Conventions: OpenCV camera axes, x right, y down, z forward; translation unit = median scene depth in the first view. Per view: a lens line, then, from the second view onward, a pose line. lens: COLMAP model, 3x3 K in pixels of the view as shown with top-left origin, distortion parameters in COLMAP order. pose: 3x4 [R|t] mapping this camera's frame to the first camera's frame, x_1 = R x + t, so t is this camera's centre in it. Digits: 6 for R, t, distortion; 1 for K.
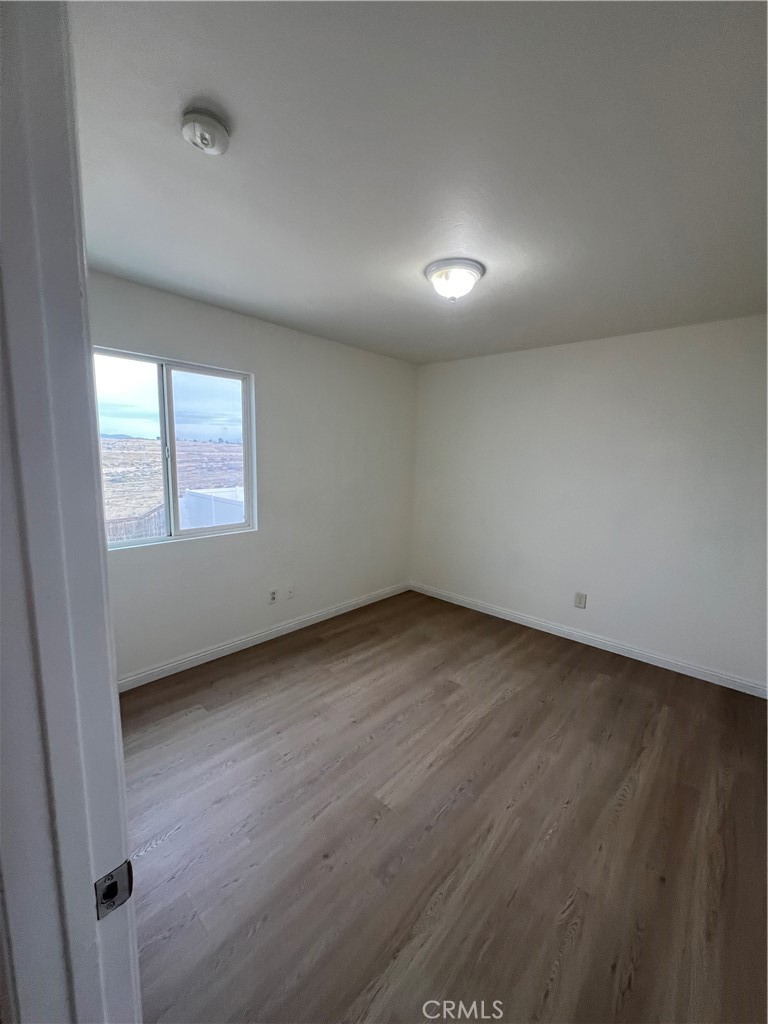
lens RADIAL K [[409.9, 0, 384.0], [0, 409.9, 512.0], [0, 0, 1]] dist [-0.000442, -0.000138]
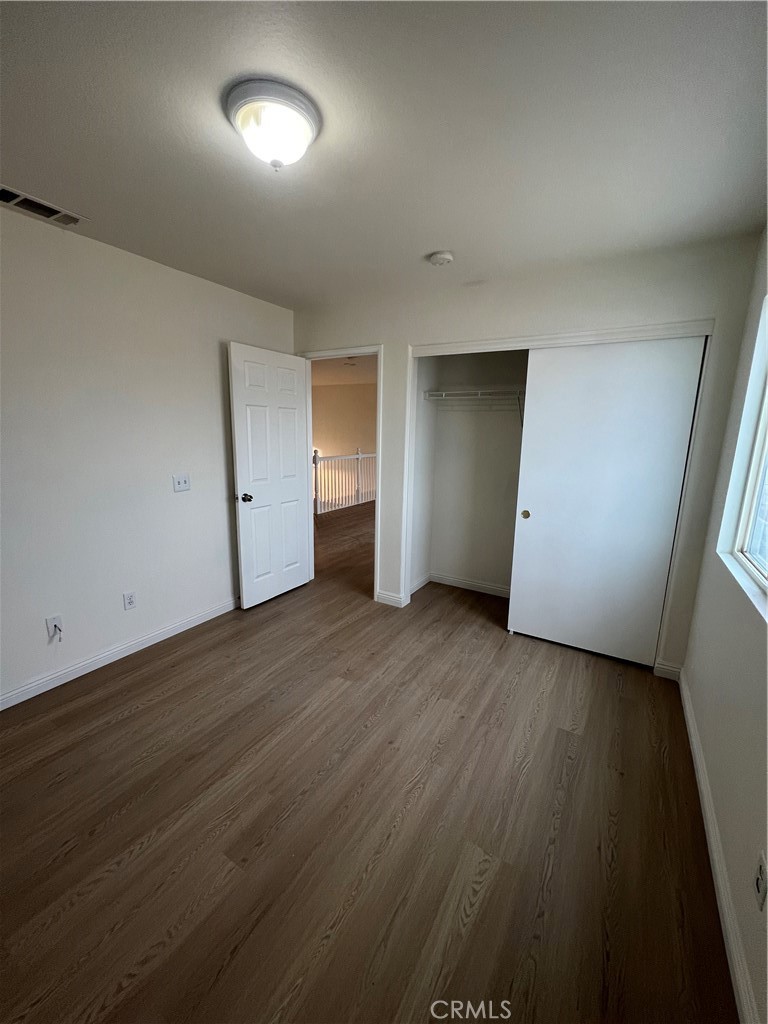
lens RADIAL K [[409.9, 0, 384.0], [0, 409.9, 512.0], [0, 0, 1]] dist [-0.000442, -0.000138]
pose [[-0.979348, 0.002388, -0.202169, 0.110060], [-0.065267, 0.942663, 0.327303, -0.206178], [0.191359, 0.333739, -0.923038, 1.623168]]
